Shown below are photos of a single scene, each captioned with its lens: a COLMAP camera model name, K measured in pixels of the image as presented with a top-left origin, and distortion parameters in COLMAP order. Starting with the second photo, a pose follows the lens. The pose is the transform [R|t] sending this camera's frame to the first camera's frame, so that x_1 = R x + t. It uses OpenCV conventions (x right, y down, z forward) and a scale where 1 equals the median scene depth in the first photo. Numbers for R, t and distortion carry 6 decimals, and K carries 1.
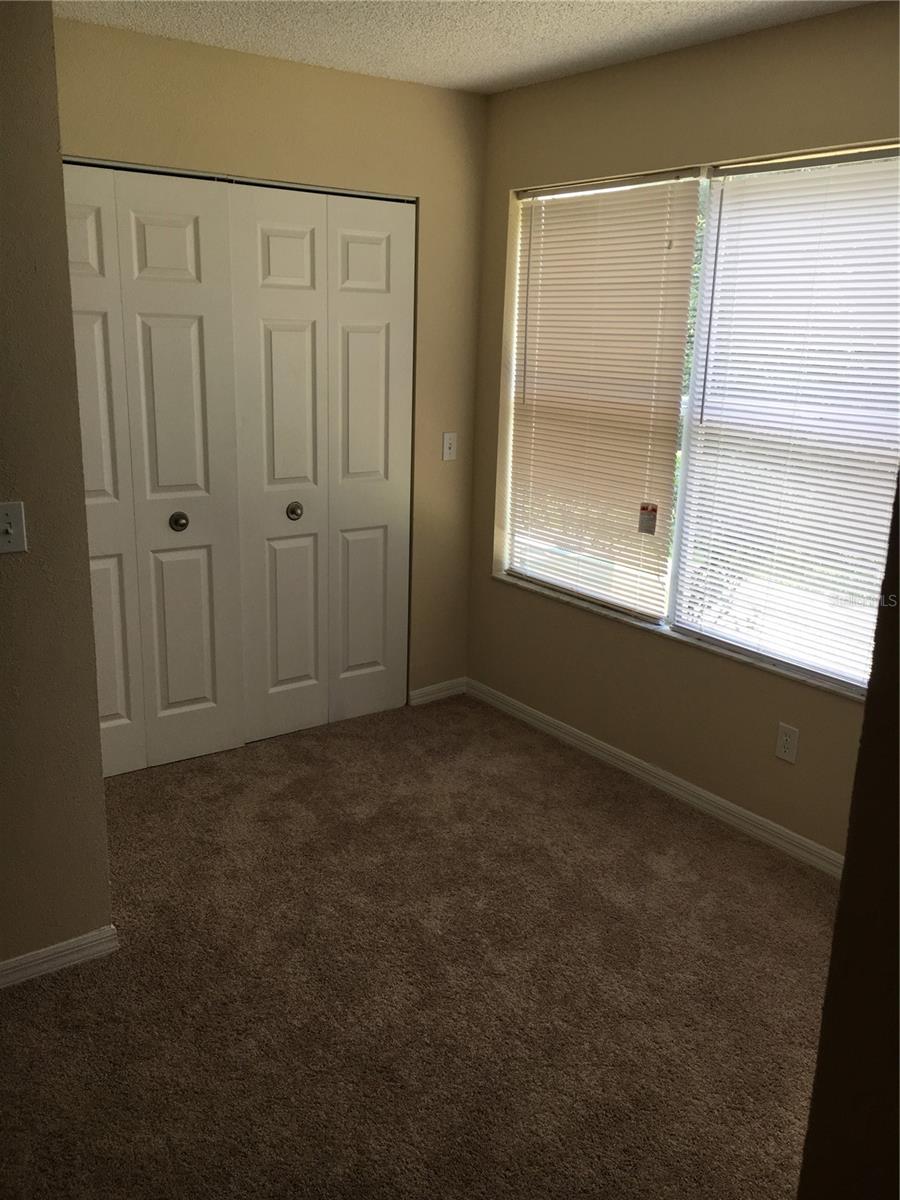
lens RADIAL K [[1022.0, 0, 457.5], [0, 1022.0, 595.0], [0, 0, 1]] dist [0.072946, -0.086299]
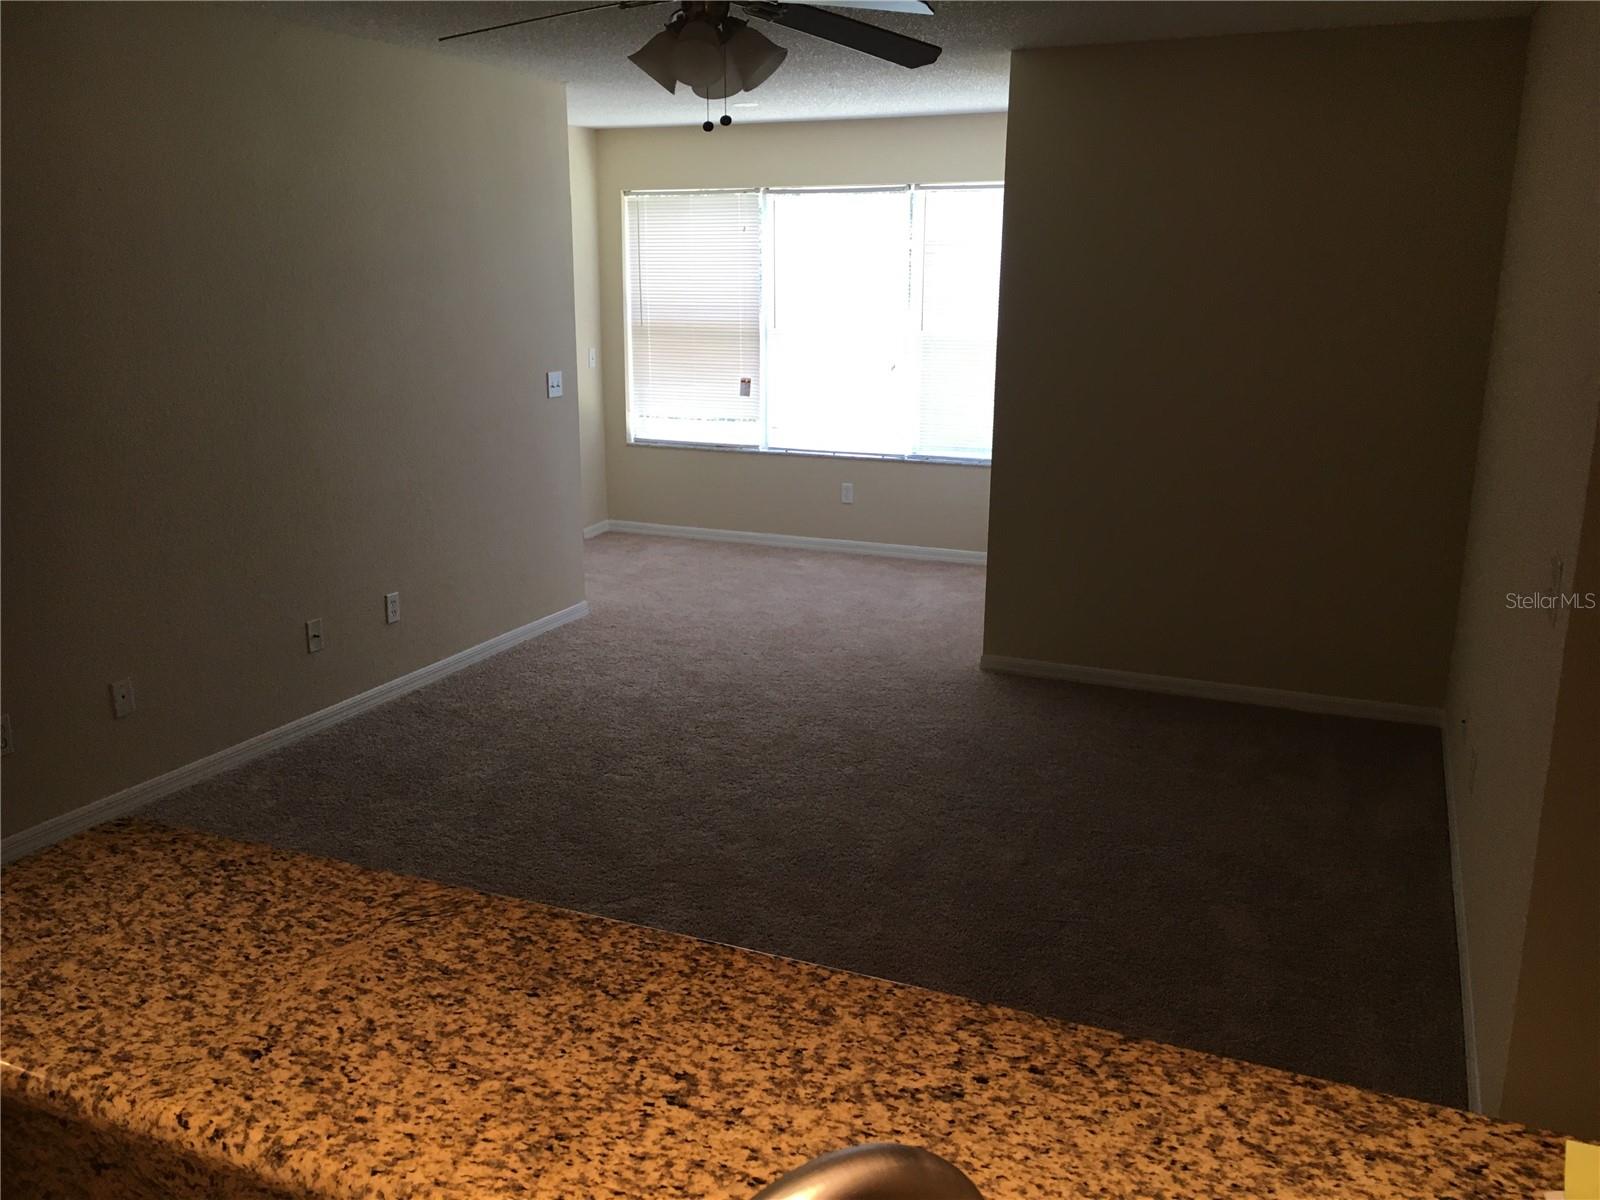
lens RADIAL K [[1362.6, 0, 793.2], [0, 1362.6, 599.9], [0, 0, 1]] dist [0.072946, -0.086299]
pose [[0.872383, -0.147751, 0.465959, -0.849685], [0.150007, 0.988151, 0.032486, 0.211851], [-0.465238, 0.041557, 0.884210, -1.023152]]
